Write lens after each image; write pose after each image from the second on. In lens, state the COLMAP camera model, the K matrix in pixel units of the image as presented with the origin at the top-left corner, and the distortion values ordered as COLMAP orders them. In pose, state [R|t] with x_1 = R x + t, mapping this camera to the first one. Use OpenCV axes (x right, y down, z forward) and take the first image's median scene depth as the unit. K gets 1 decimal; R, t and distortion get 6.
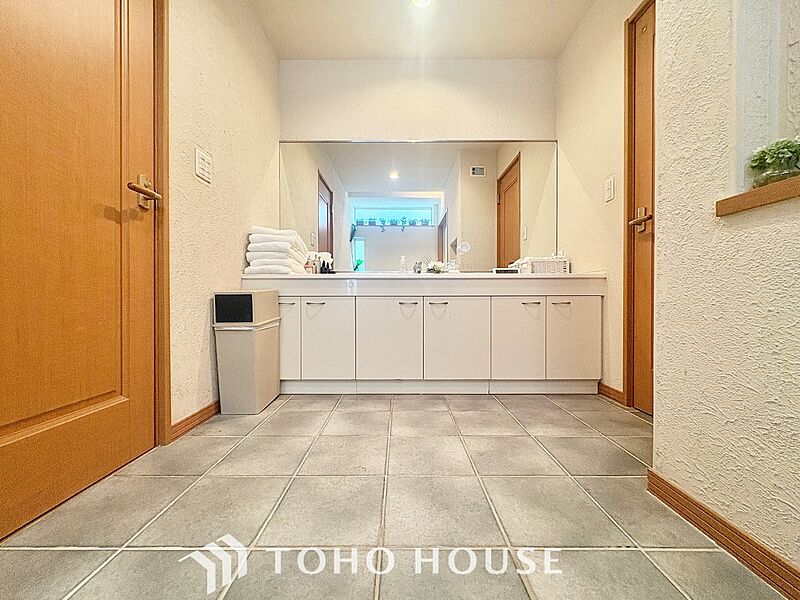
lens RADIAL K [[318.8, 0, 400.6], [0, 318.8, 301.4], [0, 0, 1]] dist [-0.002014, 0.000147]
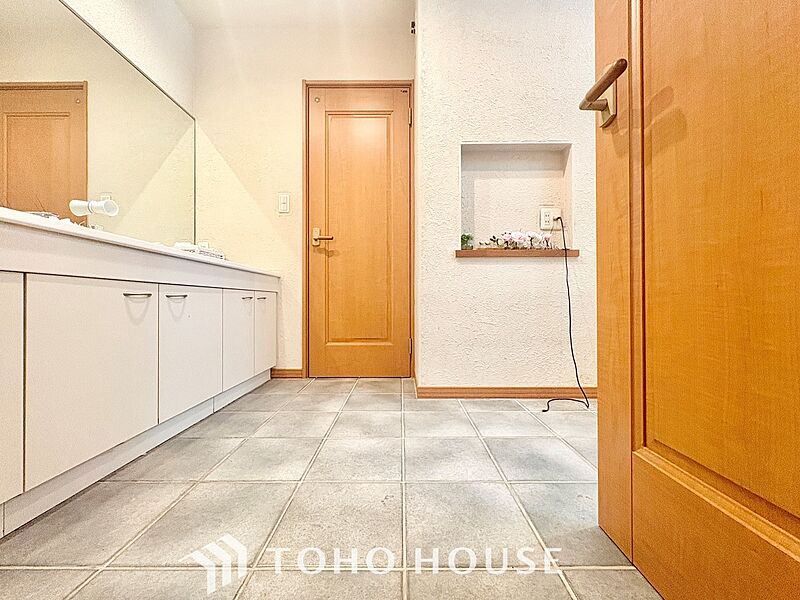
lens RADIAL K [[318.8, 0, 400.5], [0, 318.8, 300.0], [0, 0, 1]] dist [-0.002014, 0.000147]
pose [[-0.000477, 0.008809, 0.999961, -0.566743], [0.006580, 0.999940, -0.008806, 0.024555], [-0.999978, 0.006576, -0.000535, 0.600252]]
